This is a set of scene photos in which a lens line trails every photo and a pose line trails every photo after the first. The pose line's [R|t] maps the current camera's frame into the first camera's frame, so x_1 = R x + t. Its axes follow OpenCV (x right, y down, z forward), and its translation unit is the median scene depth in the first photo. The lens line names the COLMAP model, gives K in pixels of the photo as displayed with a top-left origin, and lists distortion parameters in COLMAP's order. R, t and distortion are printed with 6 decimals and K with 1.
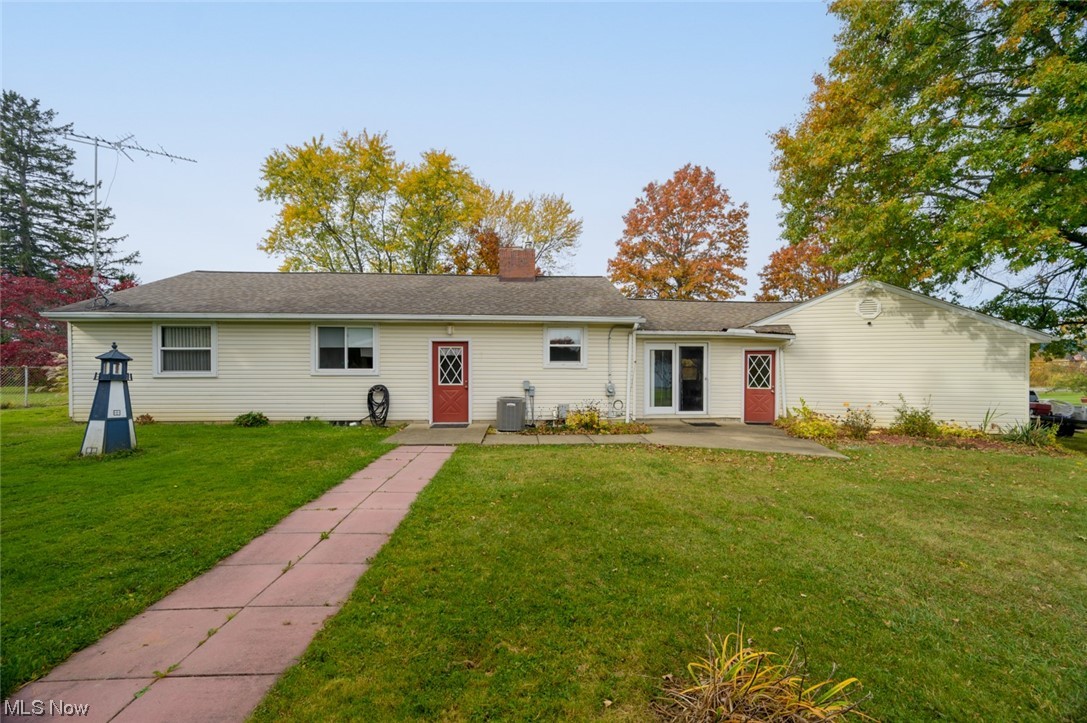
lens RADIAL K [[427.0, 0, 543.5], [0, 427.0, 361.5], [0, 0, 1]] dist [0.001247, 0.000087]
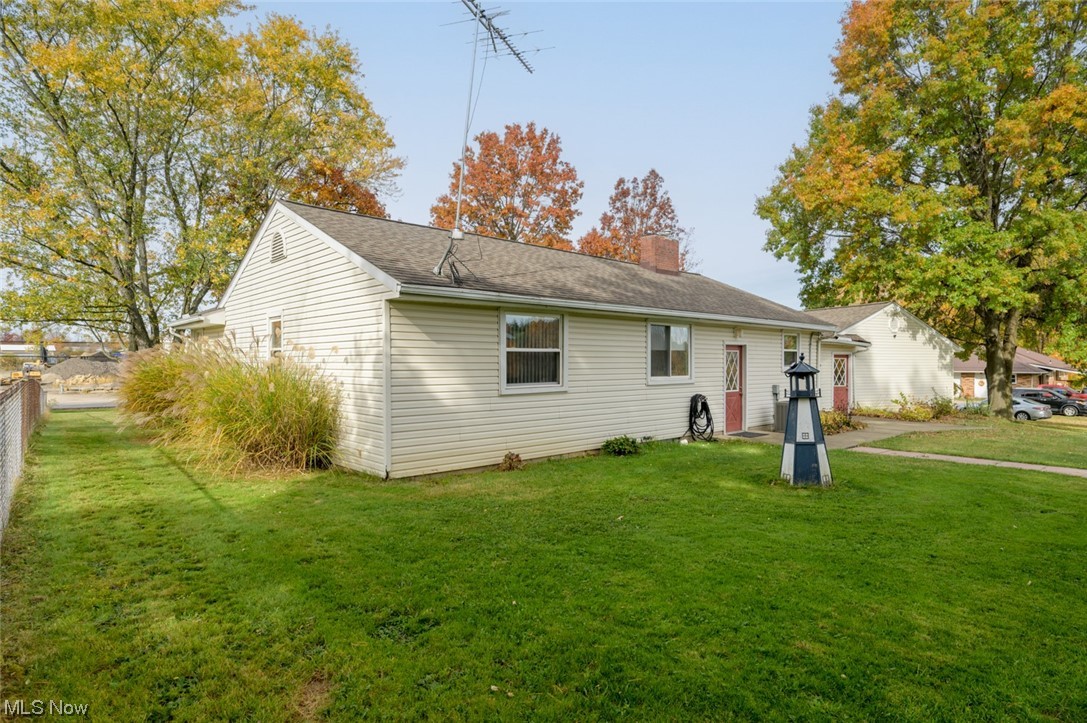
lens RADIAL K [[586.1, 0, 543.5], [0, 586.1, 361.5], [0, 0, 1]] dist [-0.001813, -0.000165]
pose [[0.778991, -0.001274, 0.627034, -1.380633], [-0.010569, 0.999829, 0.015162, -0.026305], [-0.626946, -0.018438, 0.778844, 0.265292]]
